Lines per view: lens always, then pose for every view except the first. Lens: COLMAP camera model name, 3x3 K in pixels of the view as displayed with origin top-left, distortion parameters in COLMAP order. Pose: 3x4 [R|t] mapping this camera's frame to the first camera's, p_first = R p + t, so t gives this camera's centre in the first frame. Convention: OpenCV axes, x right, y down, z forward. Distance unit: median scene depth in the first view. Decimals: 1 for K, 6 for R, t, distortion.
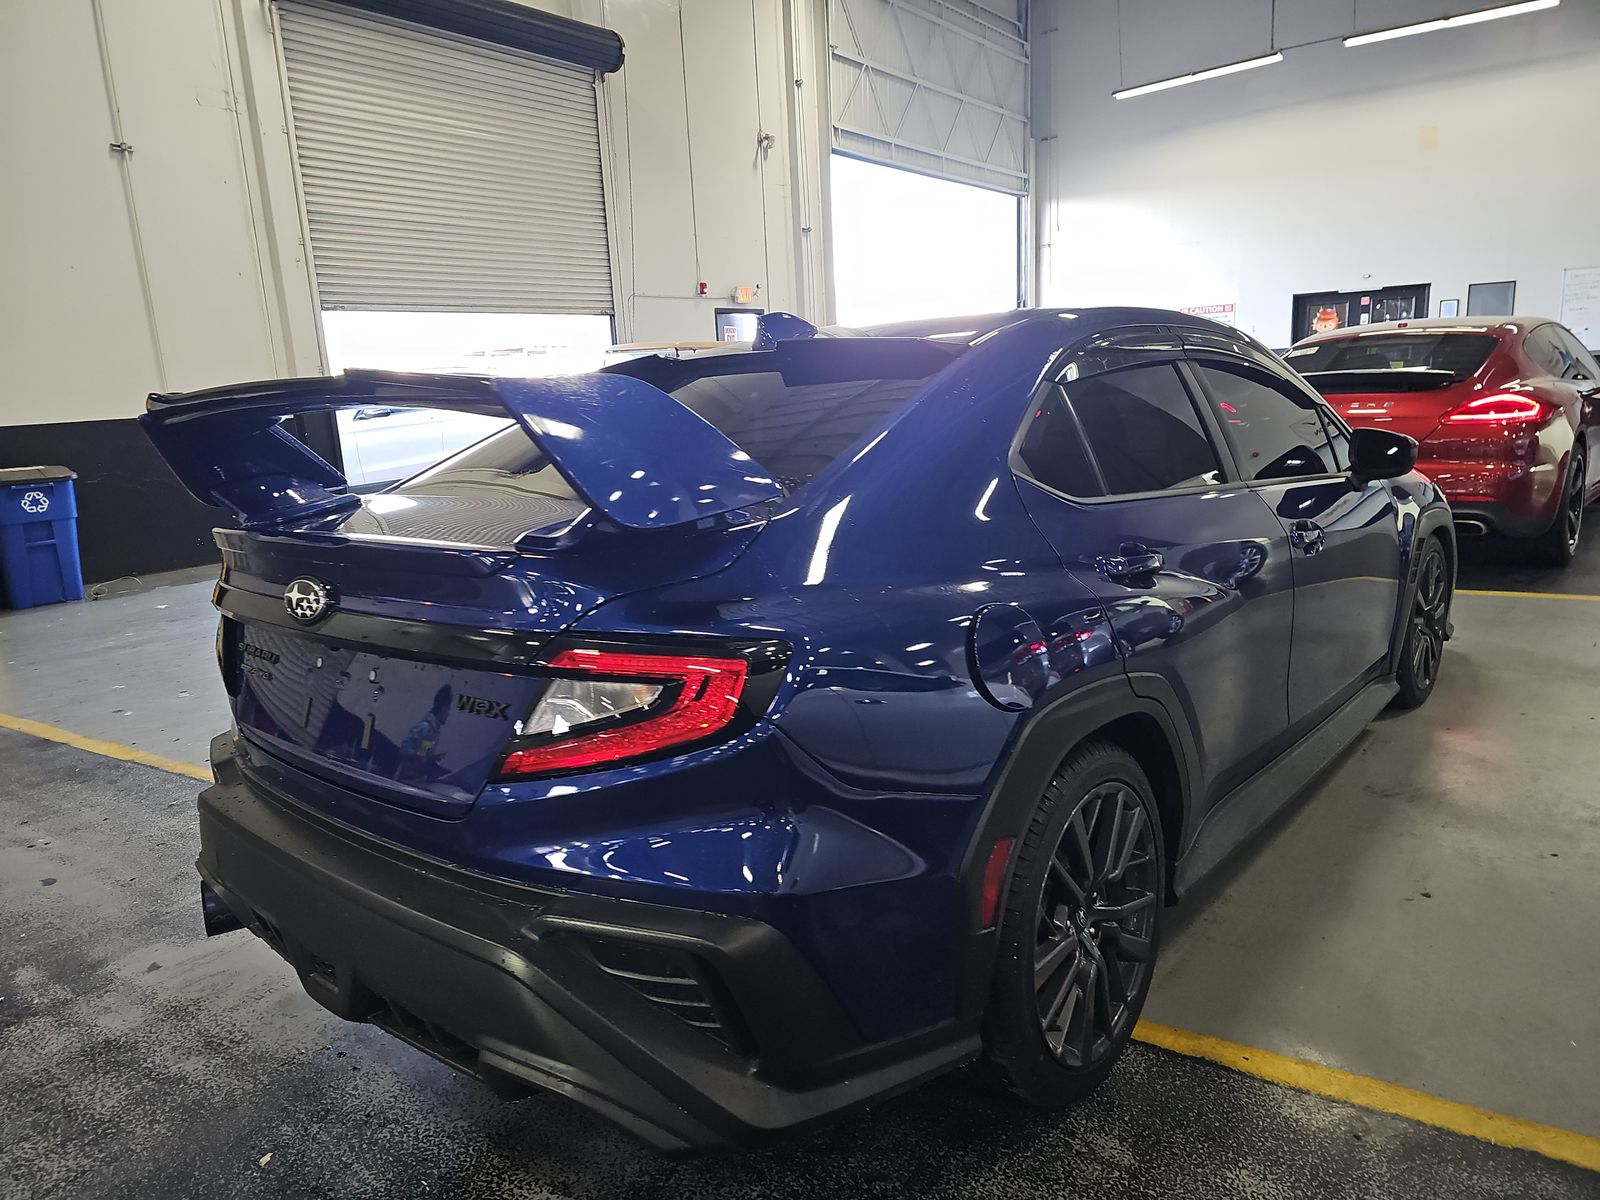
lens RADIAL K [[1042.3, 0, 800.0], [0, 1042.3, 600.0], [0, 0, 1]] dist [0.005309, 0.001445]
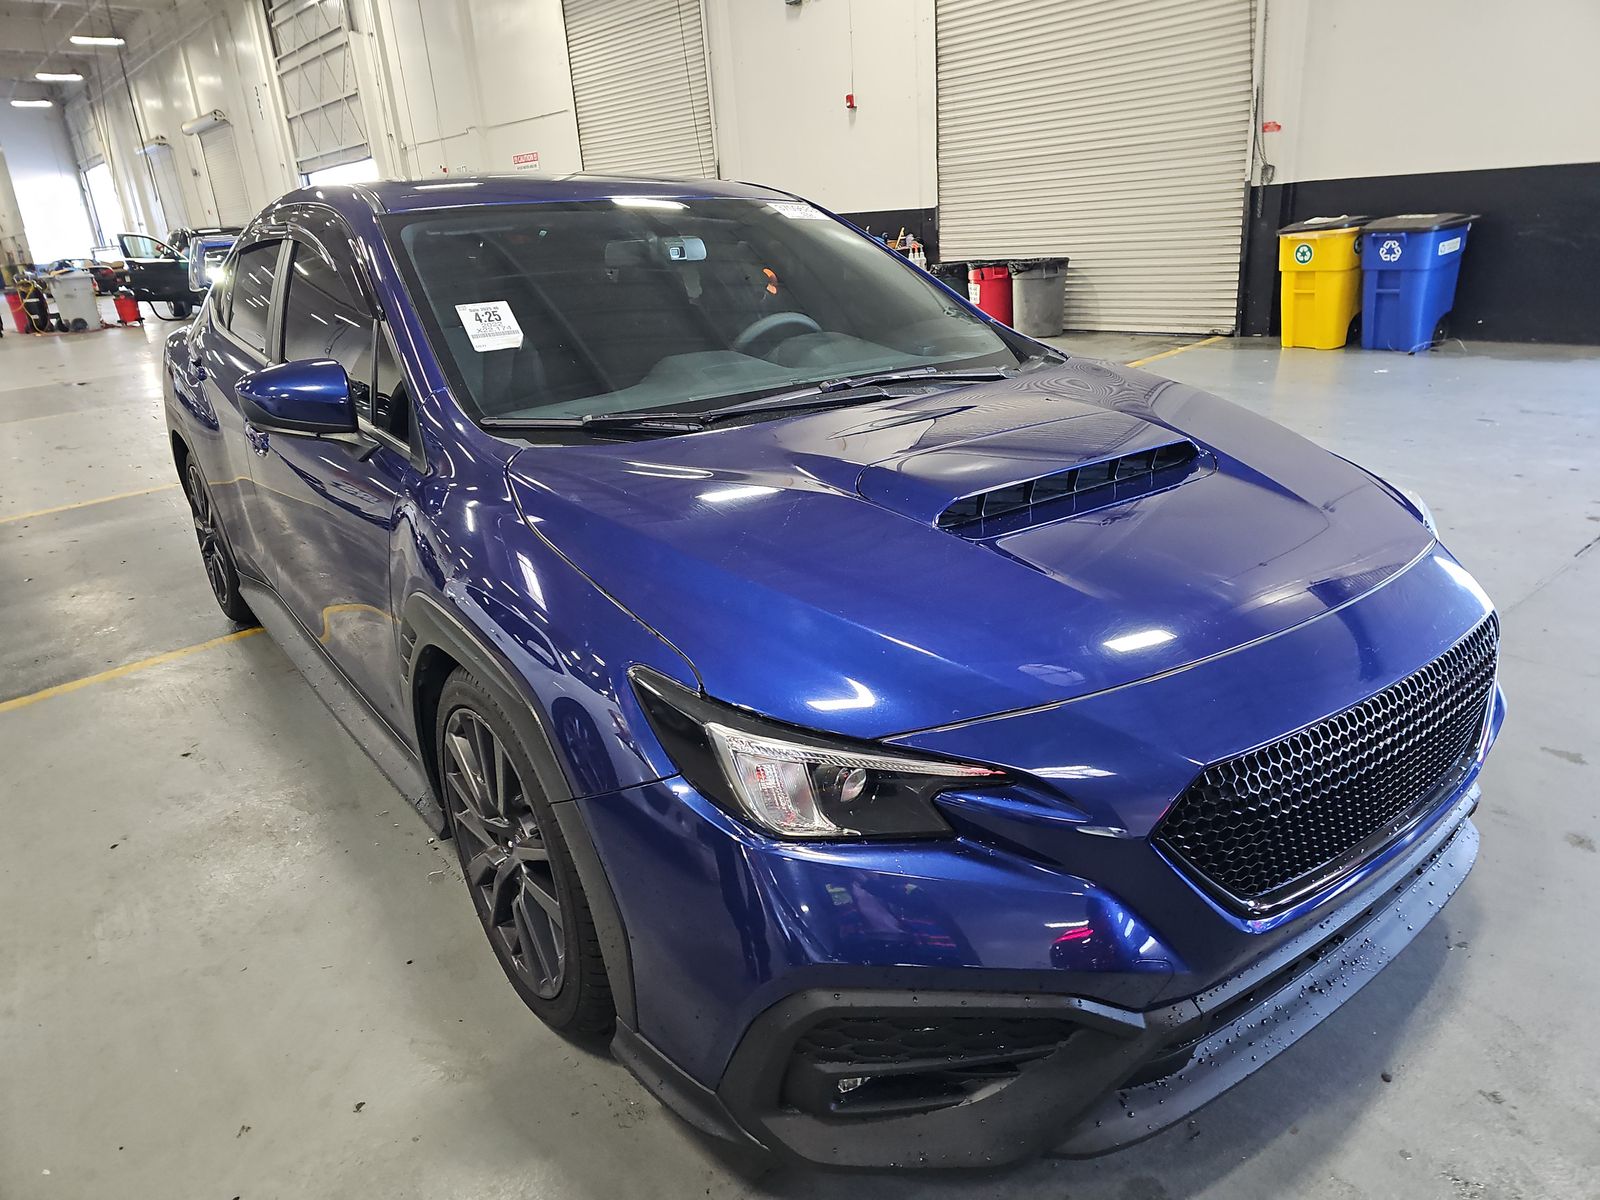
lens RADIAL K [[1042.3, 0, 800.0], [0, 1042.3, 600.0], [0, 0, 1]] dist [0.005309, 0.001445]
pose [[-0.215537, 0.388468, -0.895900, 0.505329], [-0.146645, 0.894183, 0.423003, -0.138578], [0.965422, 0.222552, -0.135762, 0.641280]]
